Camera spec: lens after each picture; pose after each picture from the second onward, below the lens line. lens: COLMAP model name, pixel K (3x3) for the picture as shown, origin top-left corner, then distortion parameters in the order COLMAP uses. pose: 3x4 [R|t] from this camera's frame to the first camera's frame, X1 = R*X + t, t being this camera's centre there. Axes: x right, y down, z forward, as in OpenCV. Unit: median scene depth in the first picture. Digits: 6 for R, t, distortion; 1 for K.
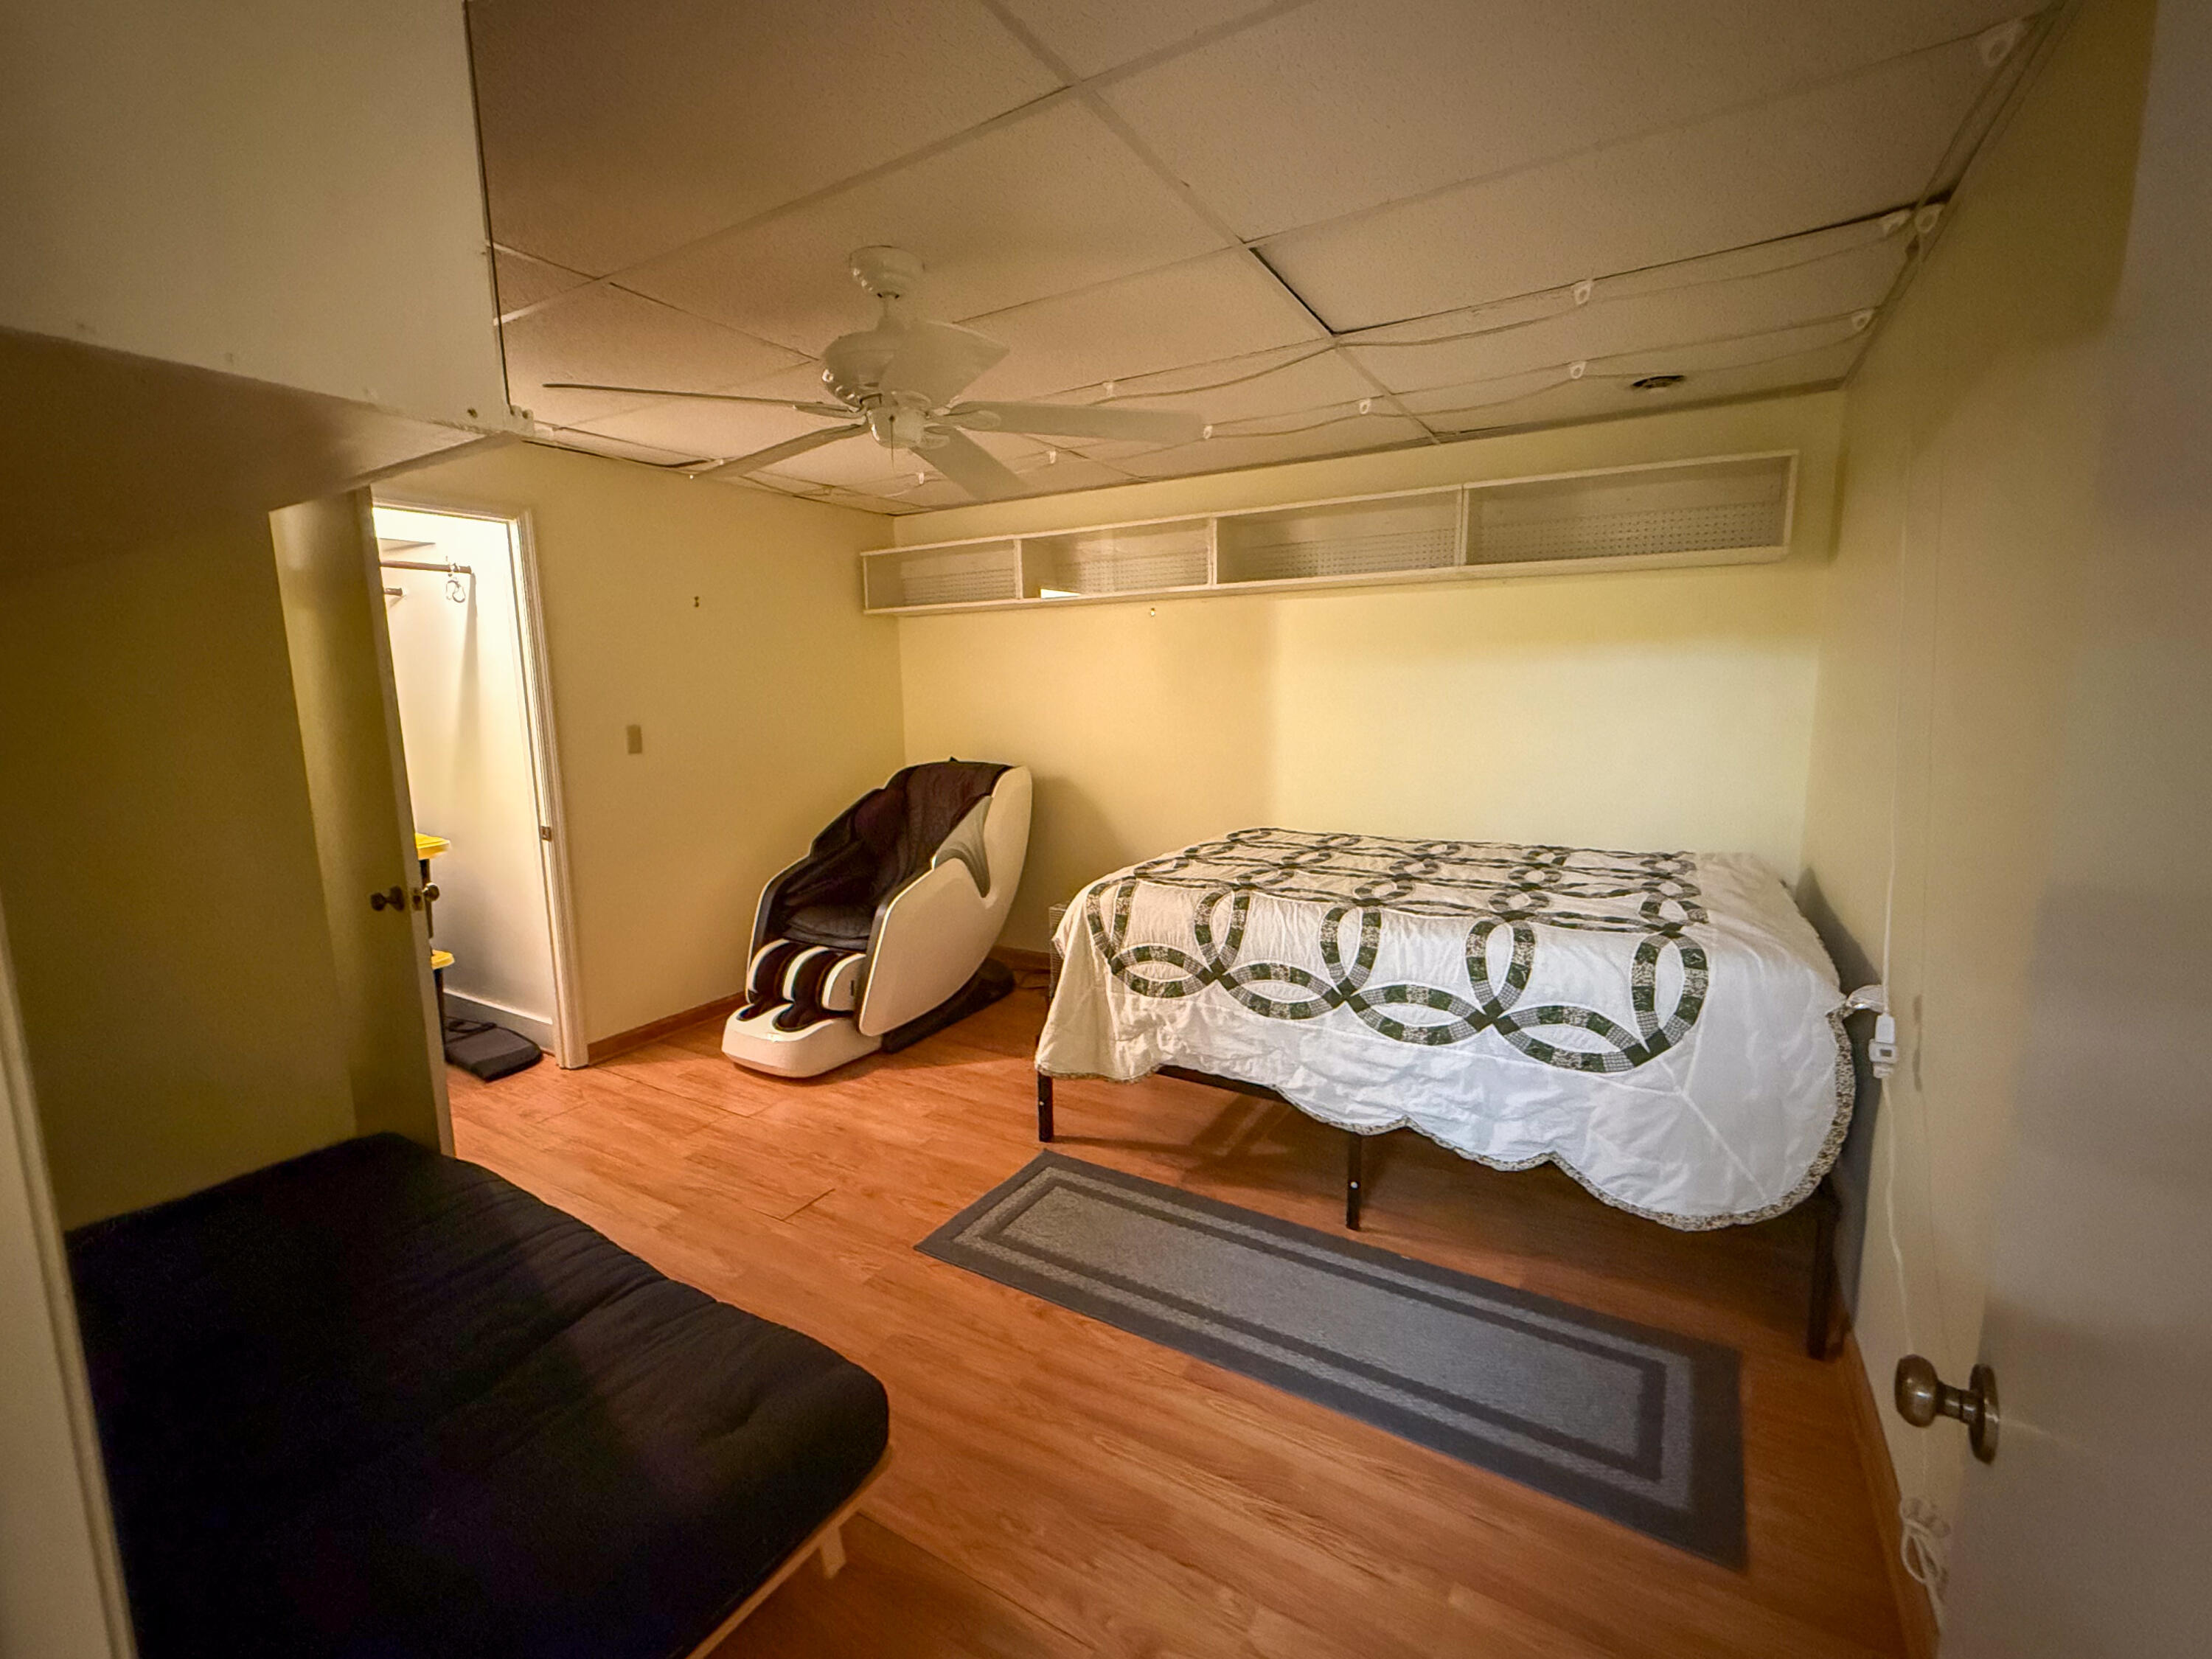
lens RADIAL K [[954.1, 0, 1094.0], [0, 954.1, 833.0], [0, 0, 1]] dist [-0.001890, -0.000109]
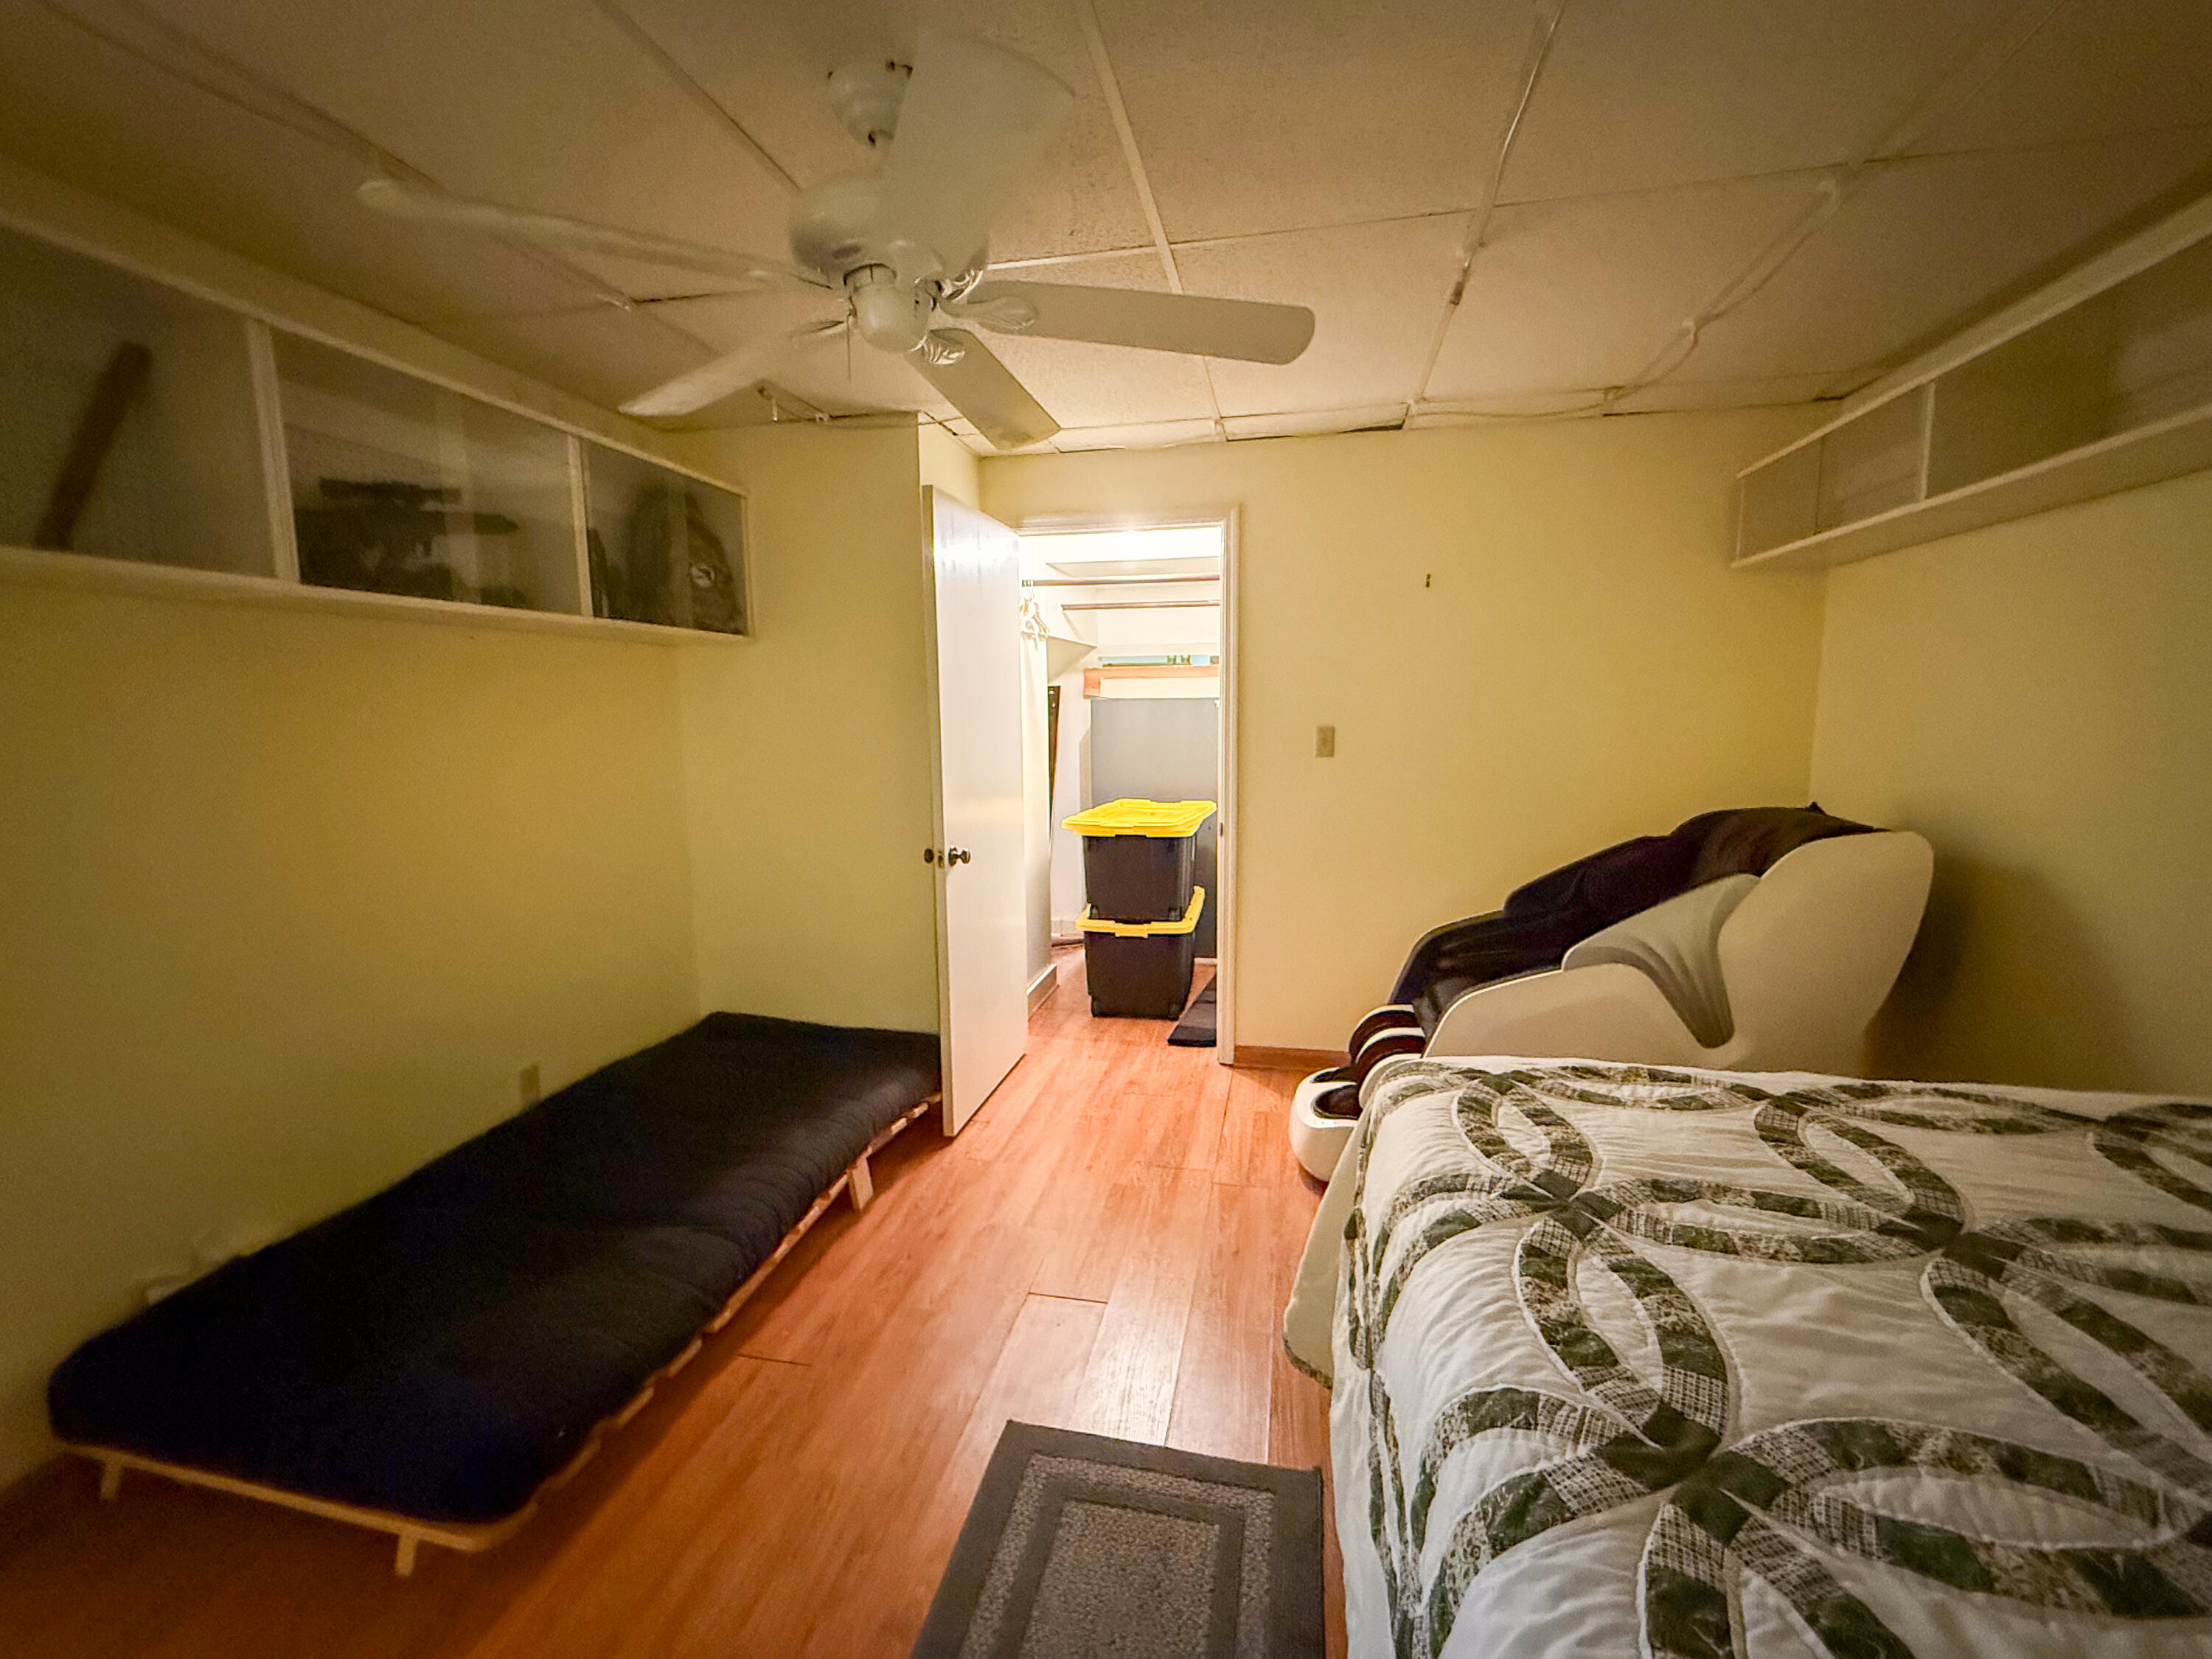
lens RADIAL K [[954.1, 0, 1092.5], [0, 954.1, 820.5], [0, 0, 1]] dist [-0.001890, -0.000109]
pose [[0.307281, 0.122225, -0.943737, 0.319984], [-0.138801, 0.986868, 0.082617, -0.068021], [0.941442, 0.105605, 0.320211, 0.508507]]
